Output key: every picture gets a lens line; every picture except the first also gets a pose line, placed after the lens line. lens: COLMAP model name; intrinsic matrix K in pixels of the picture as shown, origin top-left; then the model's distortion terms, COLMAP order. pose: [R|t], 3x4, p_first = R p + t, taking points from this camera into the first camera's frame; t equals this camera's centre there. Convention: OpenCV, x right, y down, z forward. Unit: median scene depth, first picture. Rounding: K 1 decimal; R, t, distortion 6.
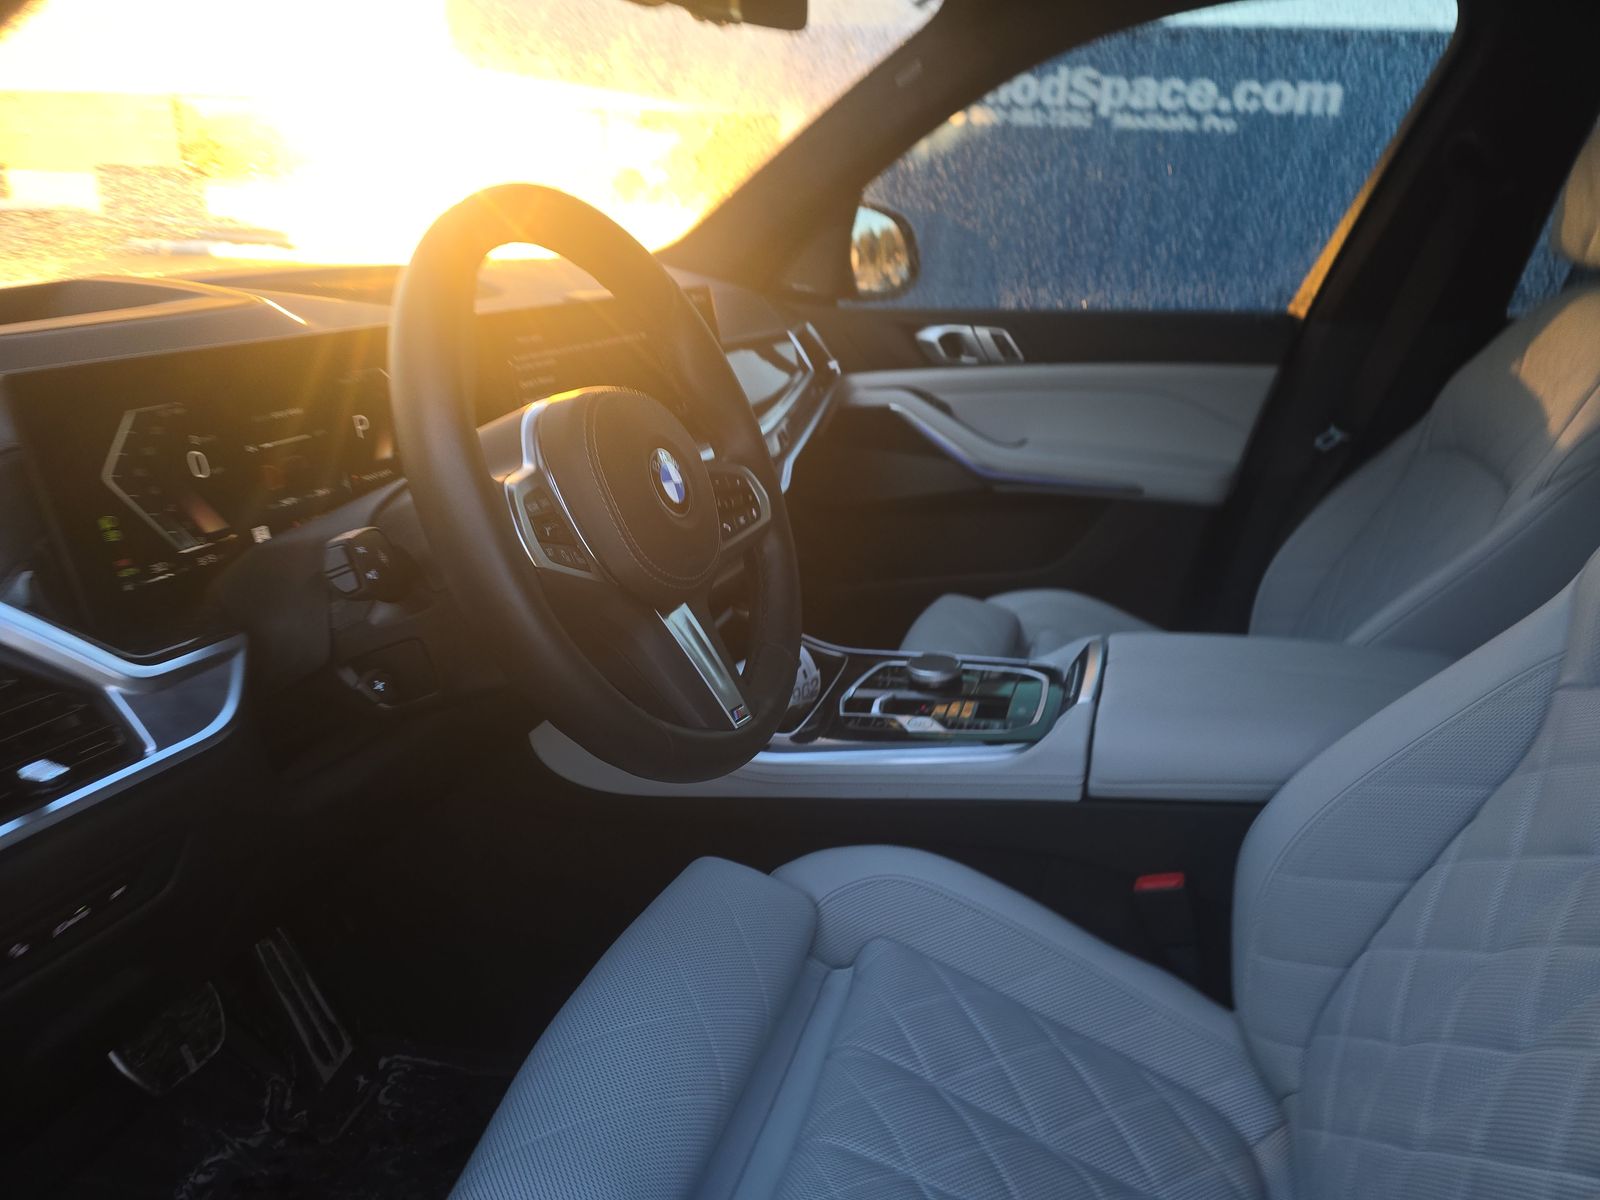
lens RADIAL K [[1121.4, 0, 800.0], [0, 1121.4, 600.0], [0, 0, 1]] dist [0.066422, -0.061120]
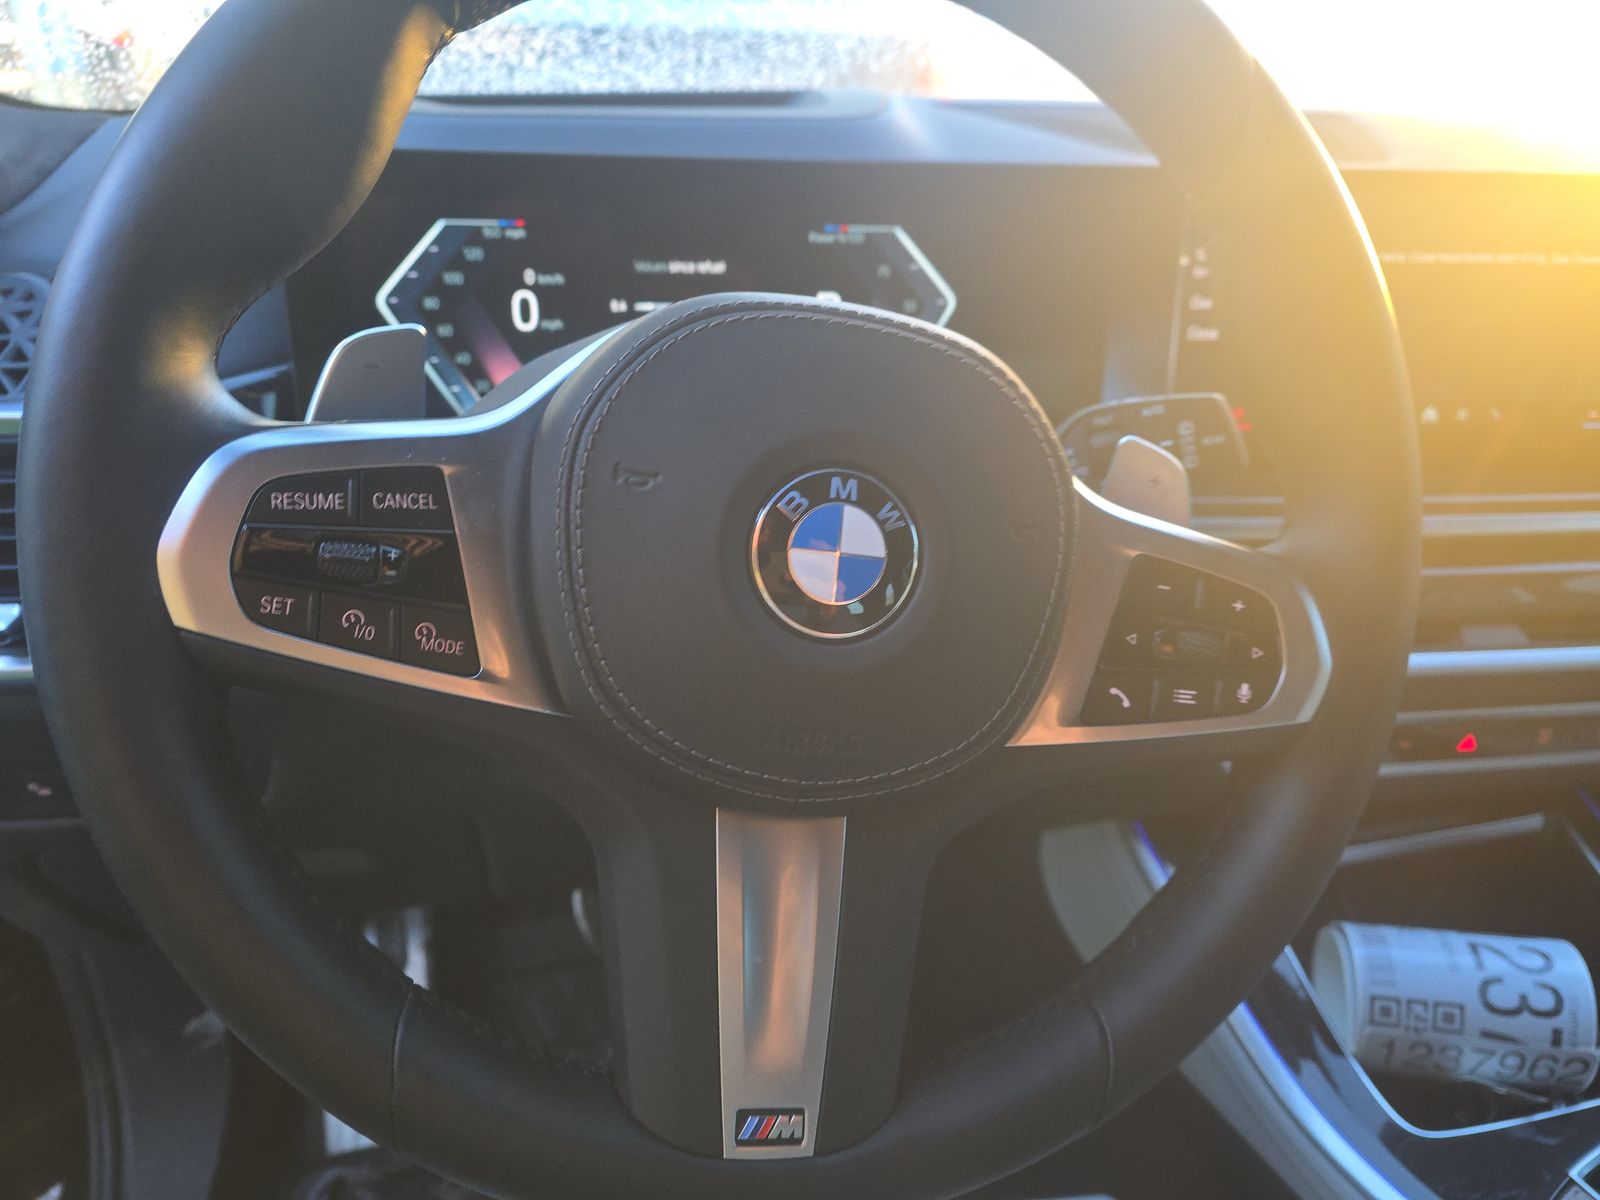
lens RADIAL K [[1121.4, 0, 800.0], [0, 1121.4, 600.0], [0, 0, 1]] dist [0.066422, -0.061120]
pose [[0.509080, 0.391454, -0.766552, 0.212468], [-0.301095, 0.915318, 0.267461, -0.198372], [0.806337, 0.094646, 0.583835, 0.727017]]
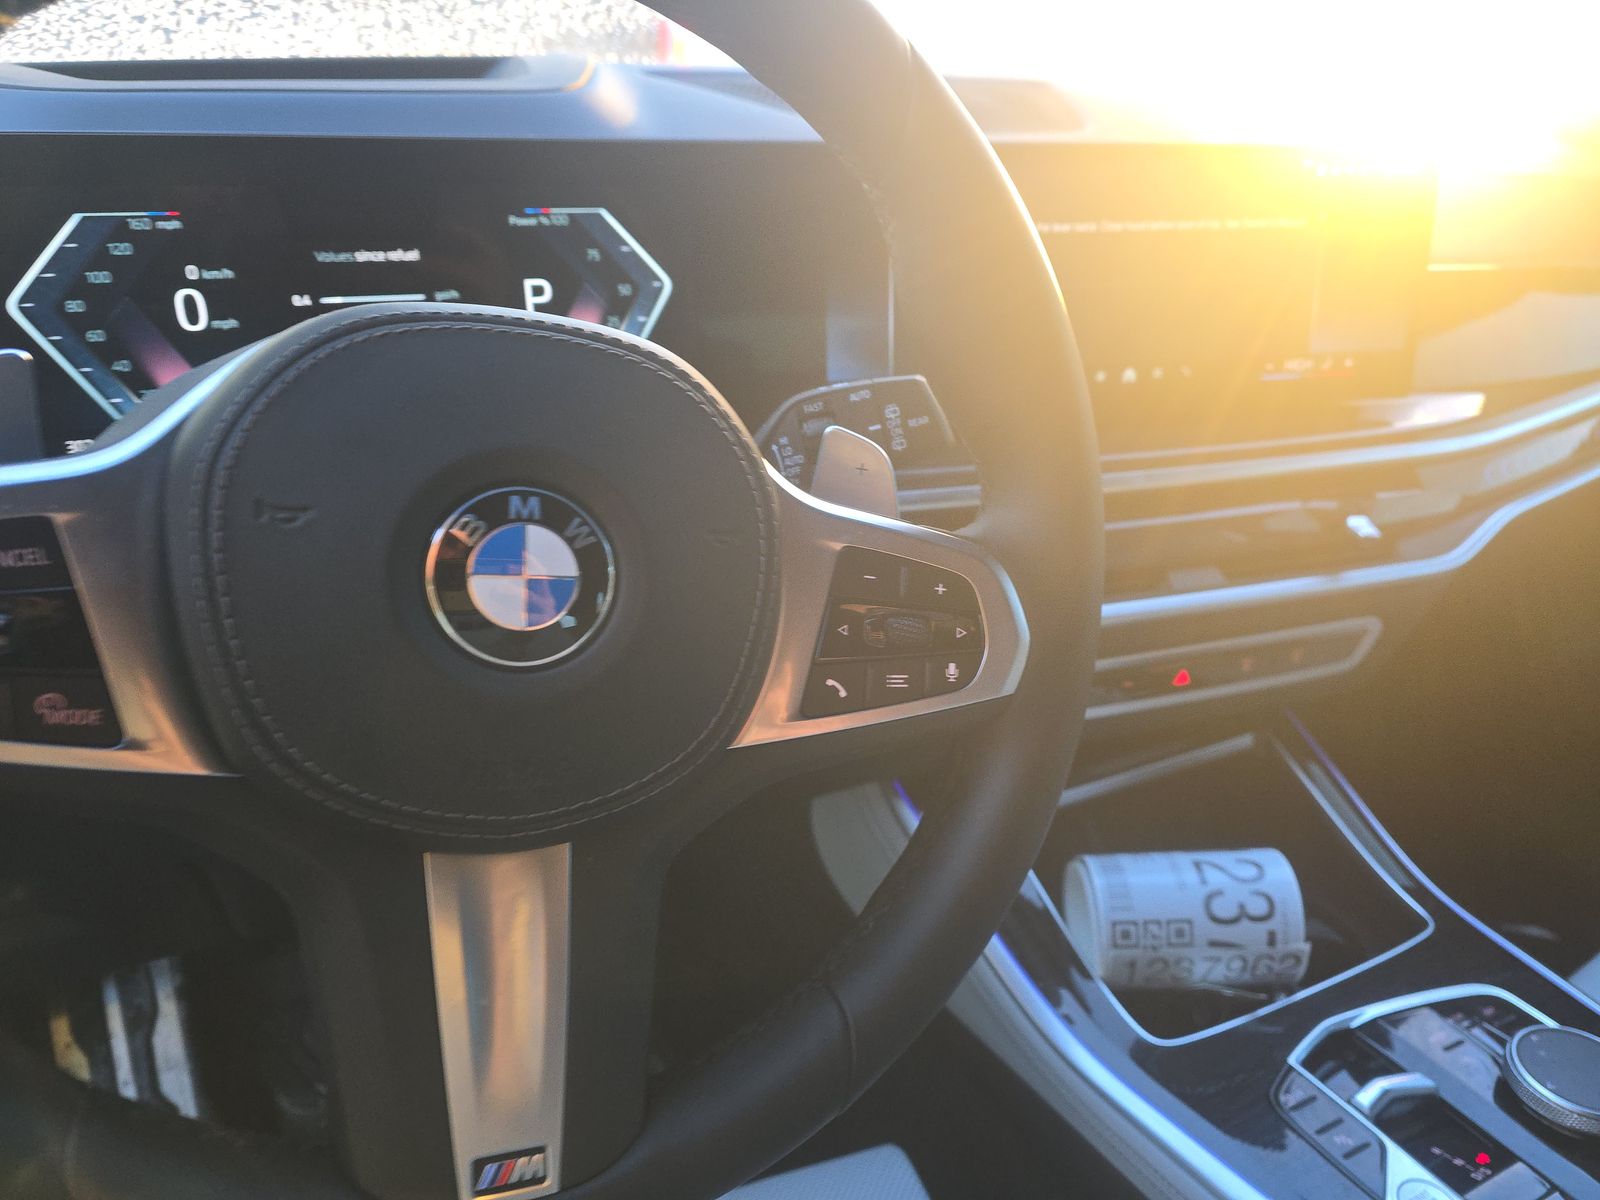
lens RADIAL K [[1121.4, 0, 800.0], [0, 1121.4, 600.0], [0, 0, 1]] dist [0.066422, -0.061120]
pose [[0.665746, 0.369030, -0.648536, 0.219317], [-0.271170, 0.929373, 0.250466, -0.226921], [0.695161, 0.009117, 0.718796, 0.764072]]
